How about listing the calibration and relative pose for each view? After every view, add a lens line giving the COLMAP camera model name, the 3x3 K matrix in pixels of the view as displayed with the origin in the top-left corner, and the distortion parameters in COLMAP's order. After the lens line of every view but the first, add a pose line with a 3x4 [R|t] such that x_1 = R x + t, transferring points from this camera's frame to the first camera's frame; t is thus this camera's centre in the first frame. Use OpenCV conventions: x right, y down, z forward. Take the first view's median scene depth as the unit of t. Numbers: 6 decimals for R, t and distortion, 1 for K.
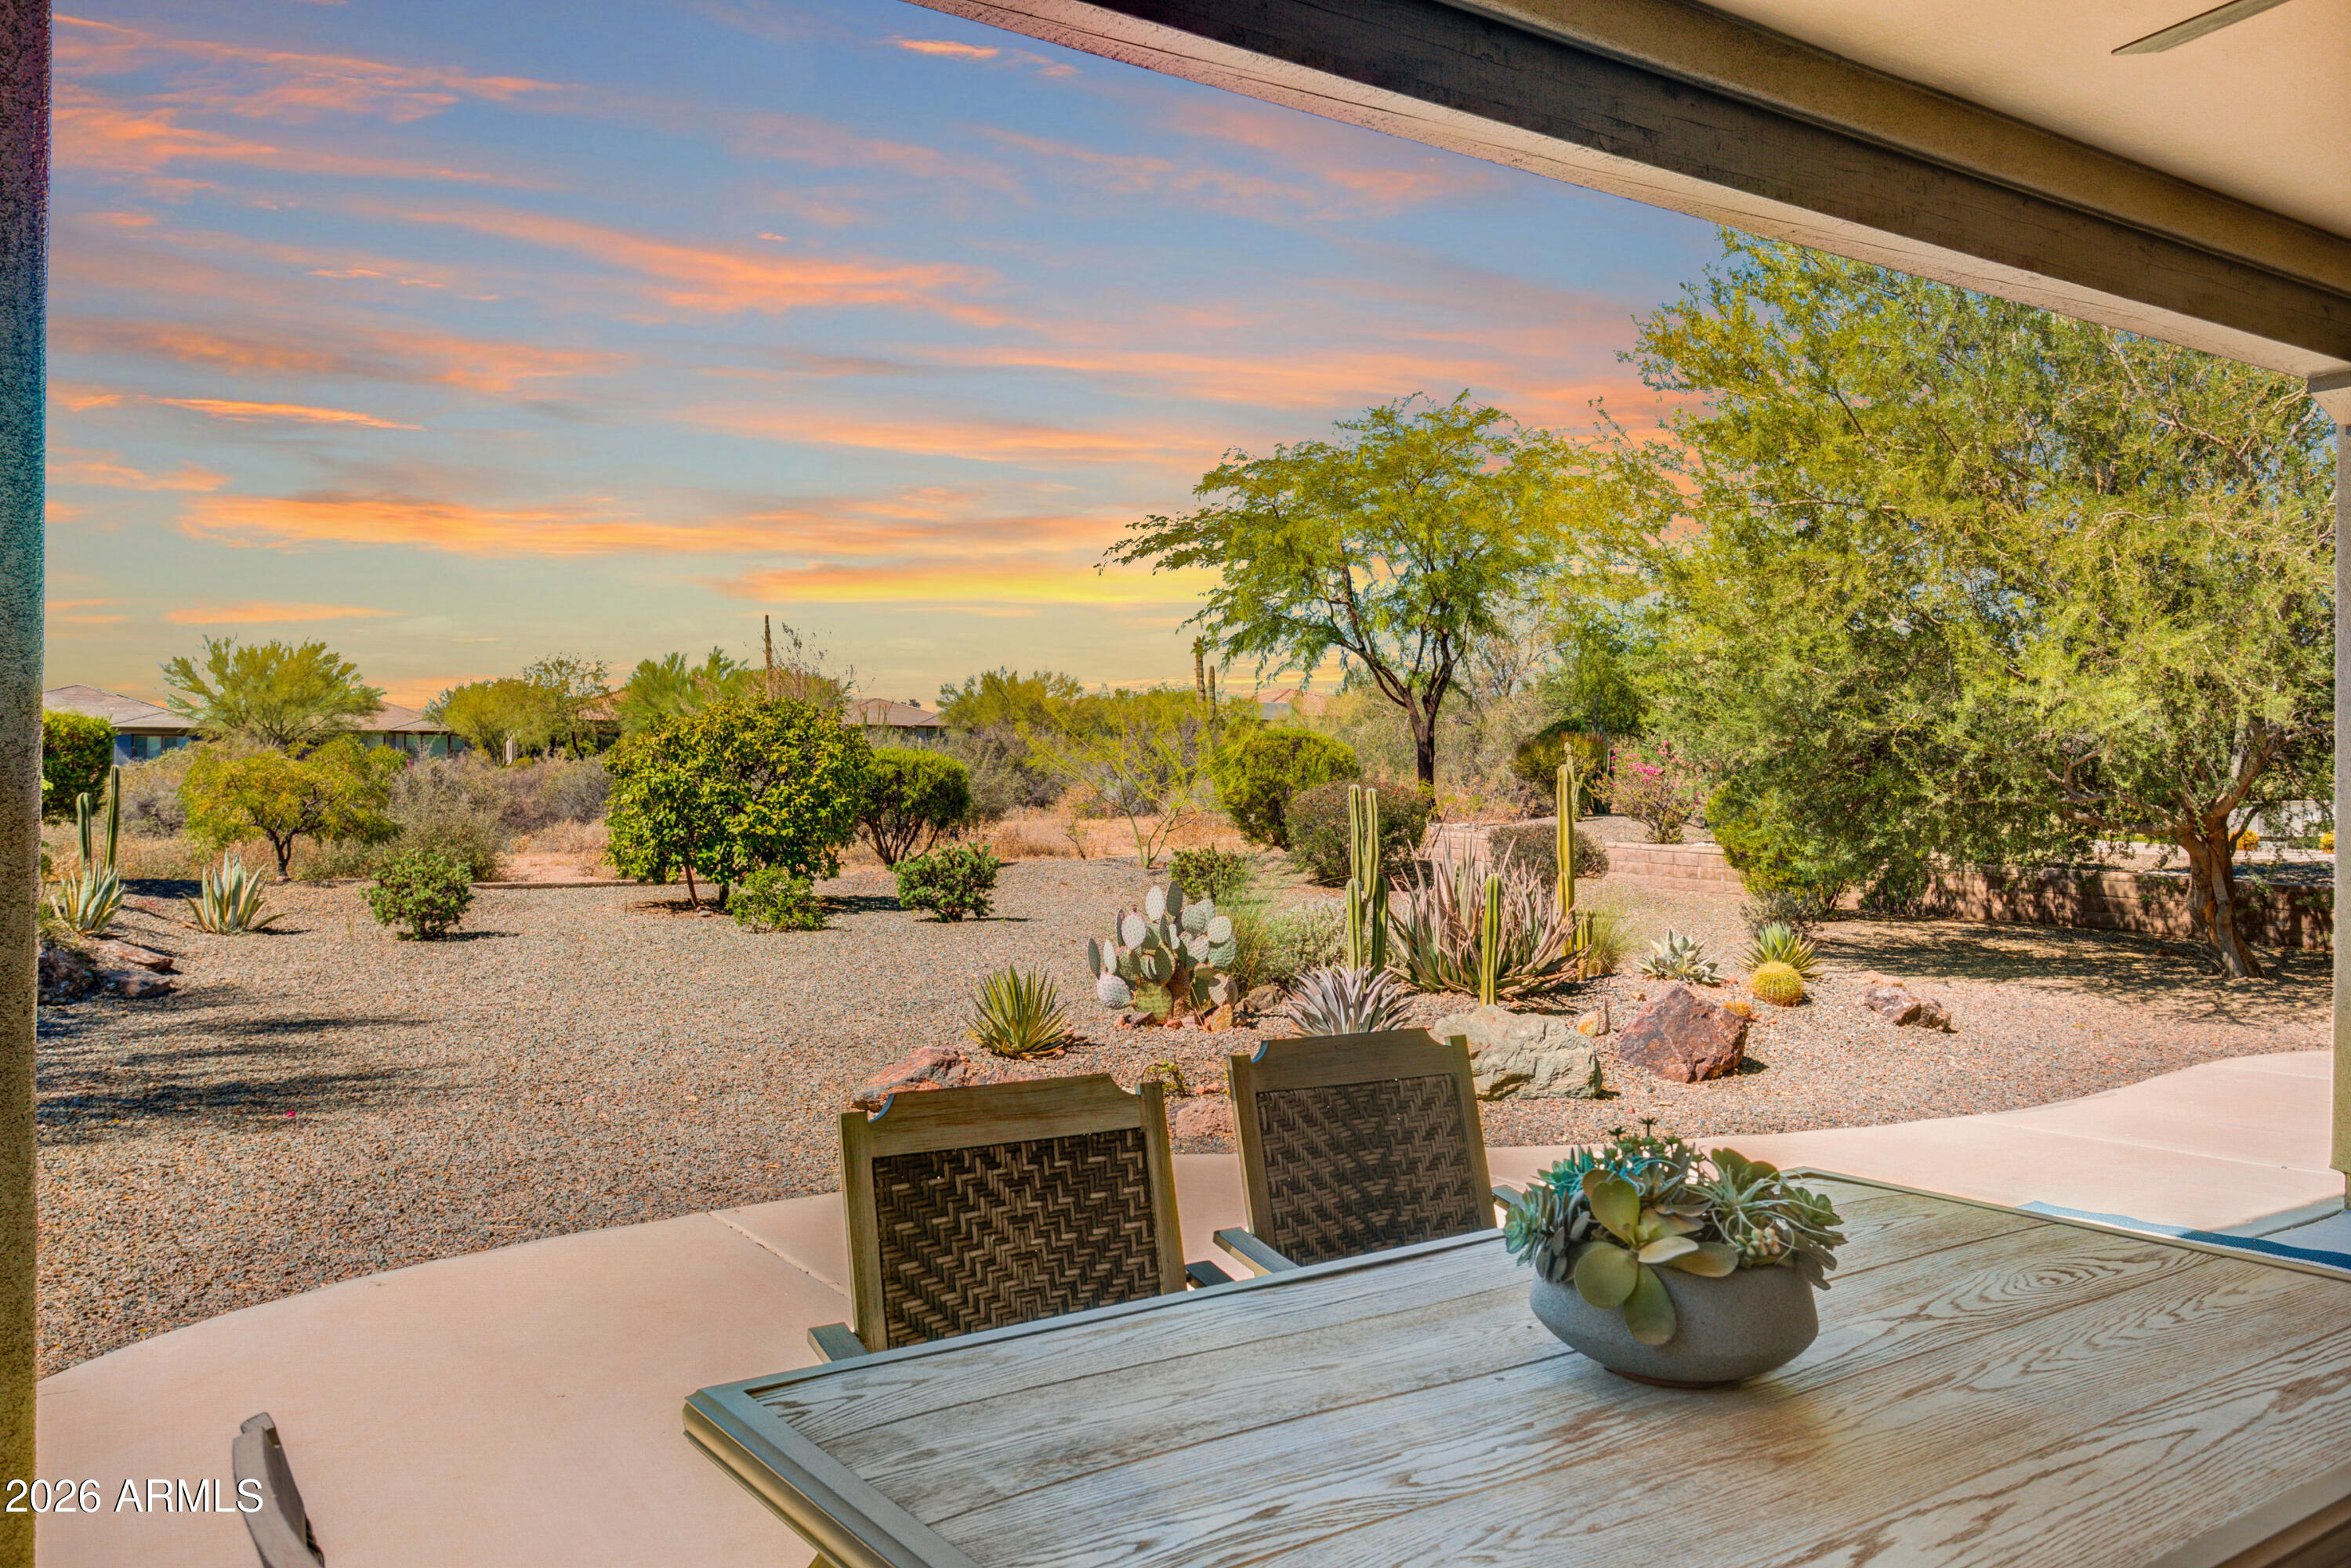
lens RADIAL K [[1695.0, 0, 1162.3], [0, 1695.0, 781.2], [0, 0, 1]] dist [-0.006031, -0.000693]
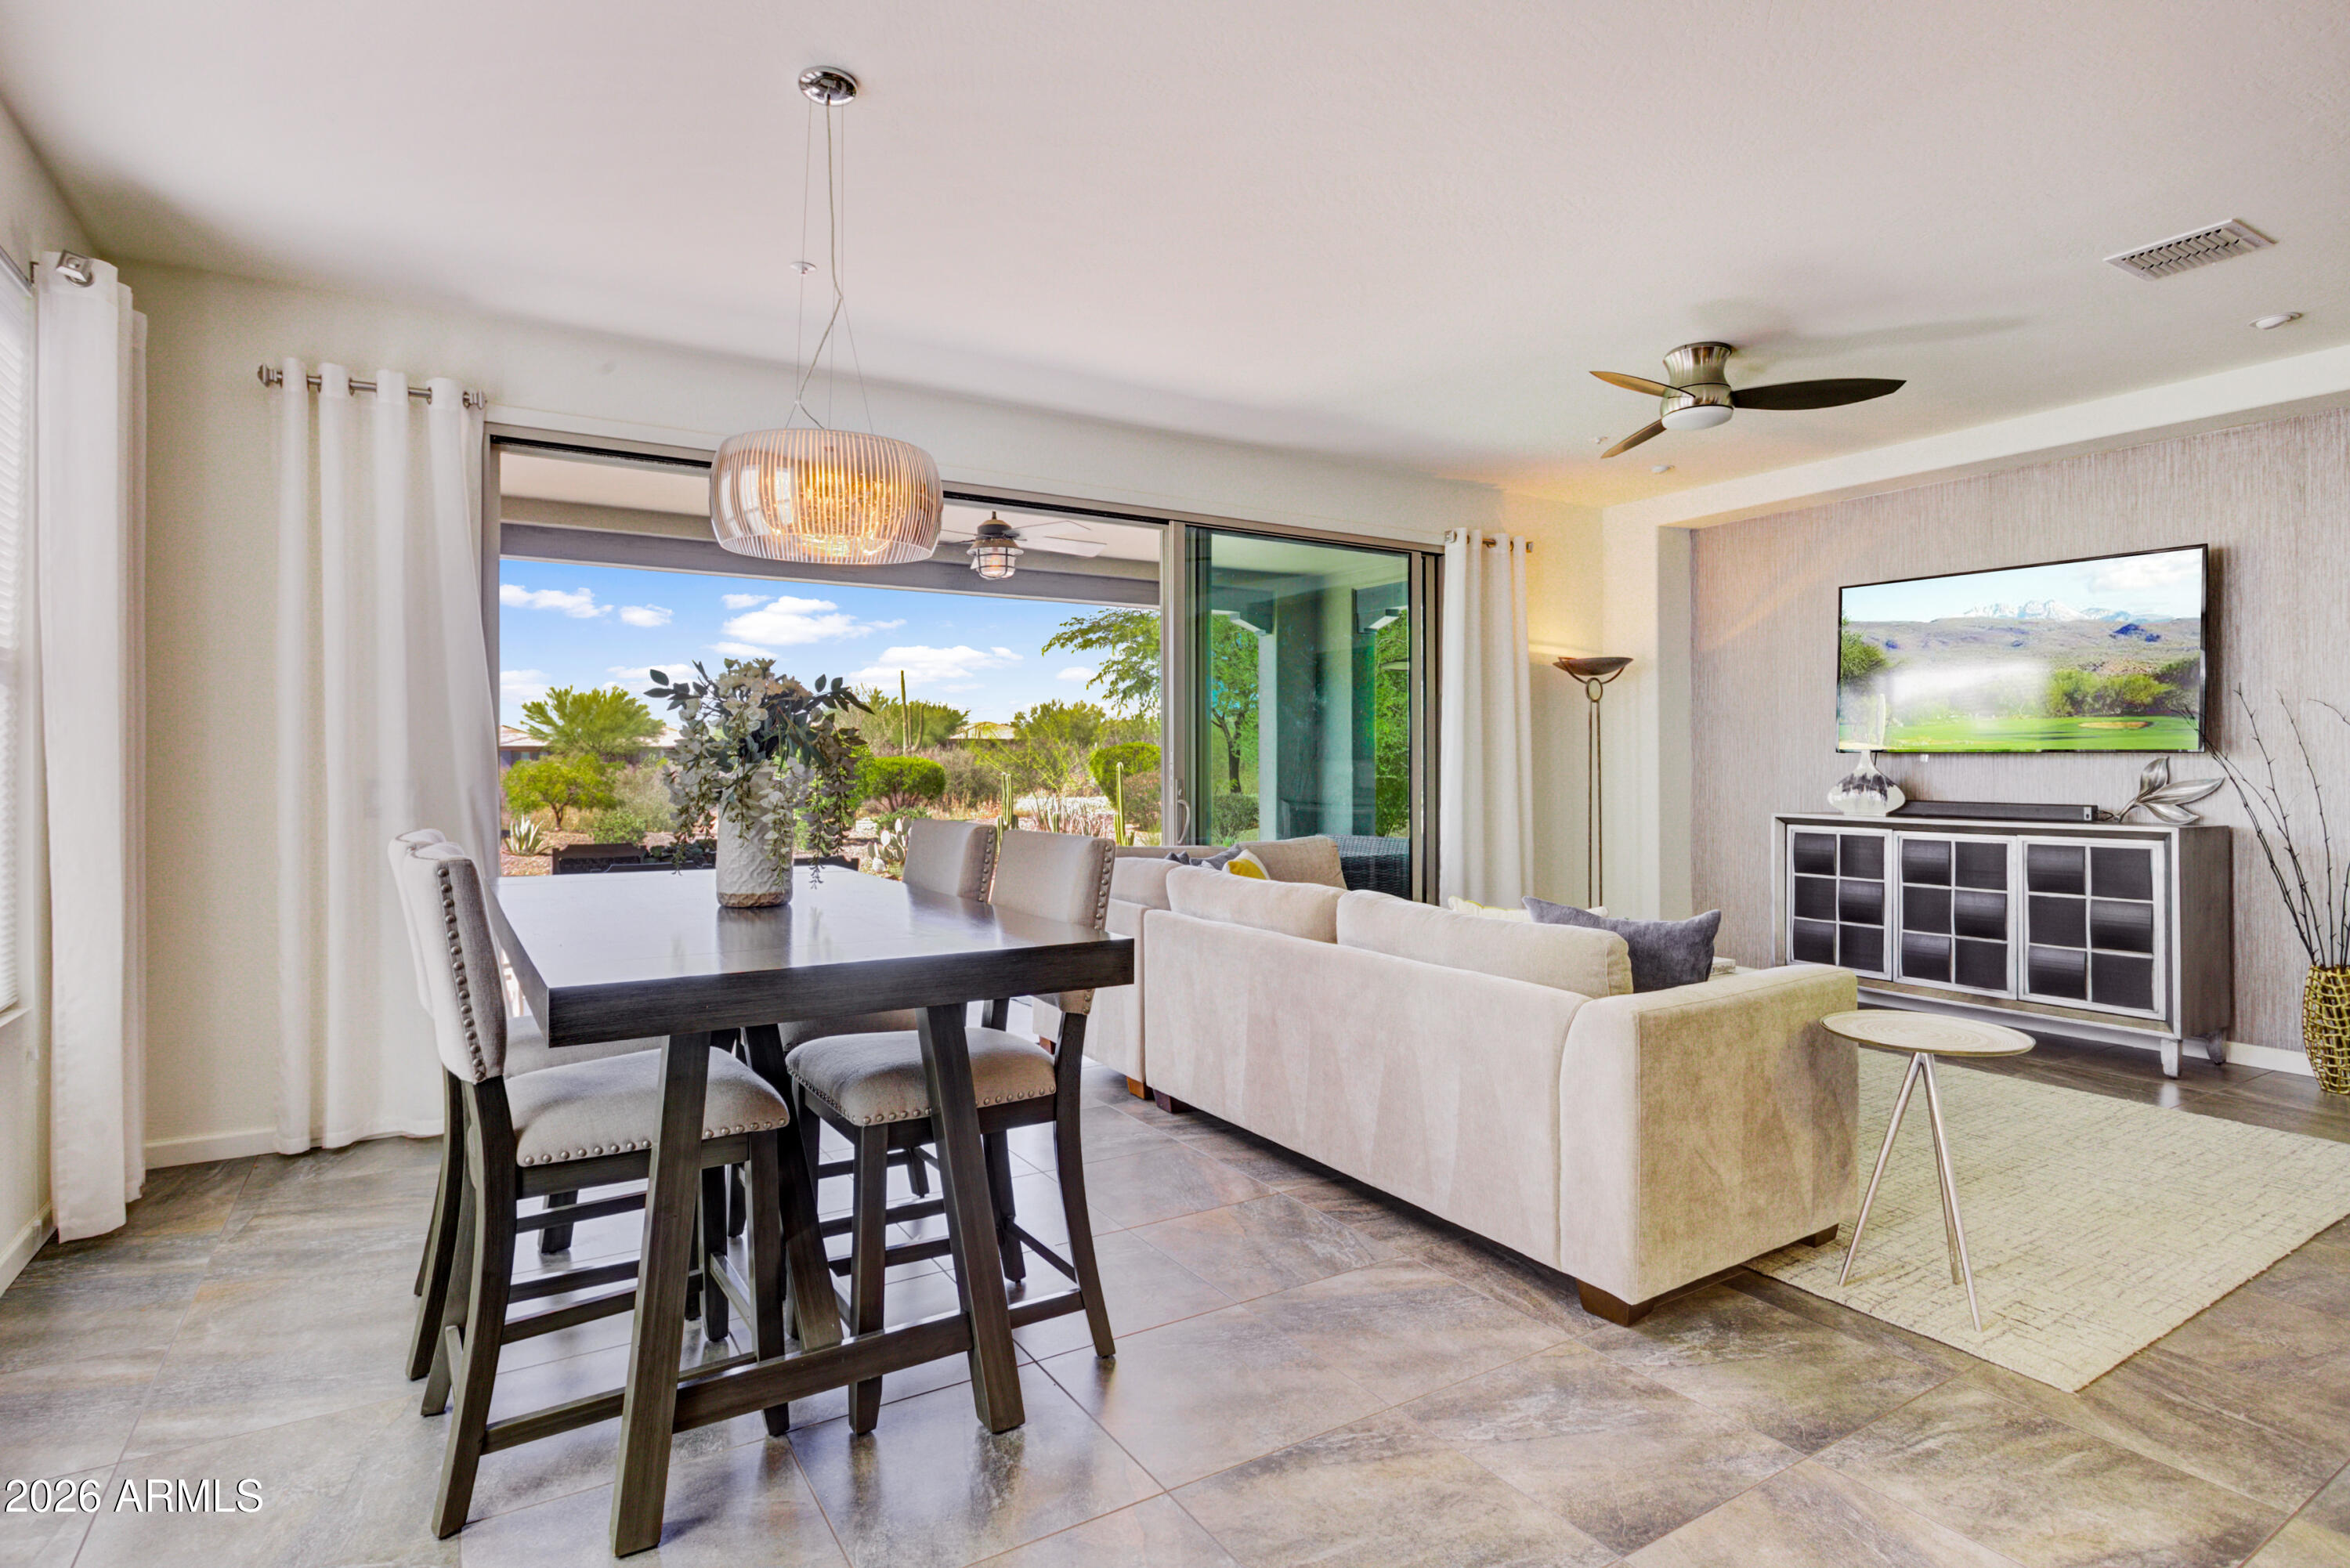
lens RADIAL K [[1174.7, 0, 1171.6], [0, 1174.7, 760.7], [0, 0, 1]] dist [0.000695, 0.000343]
pose [[0.999088, -0.010865, -0.041297, 0.148108], [0.010385, 0.999876, -0.011820, 0.002528], [0.041420, 0.011380, 0.999077, -0.190613]]
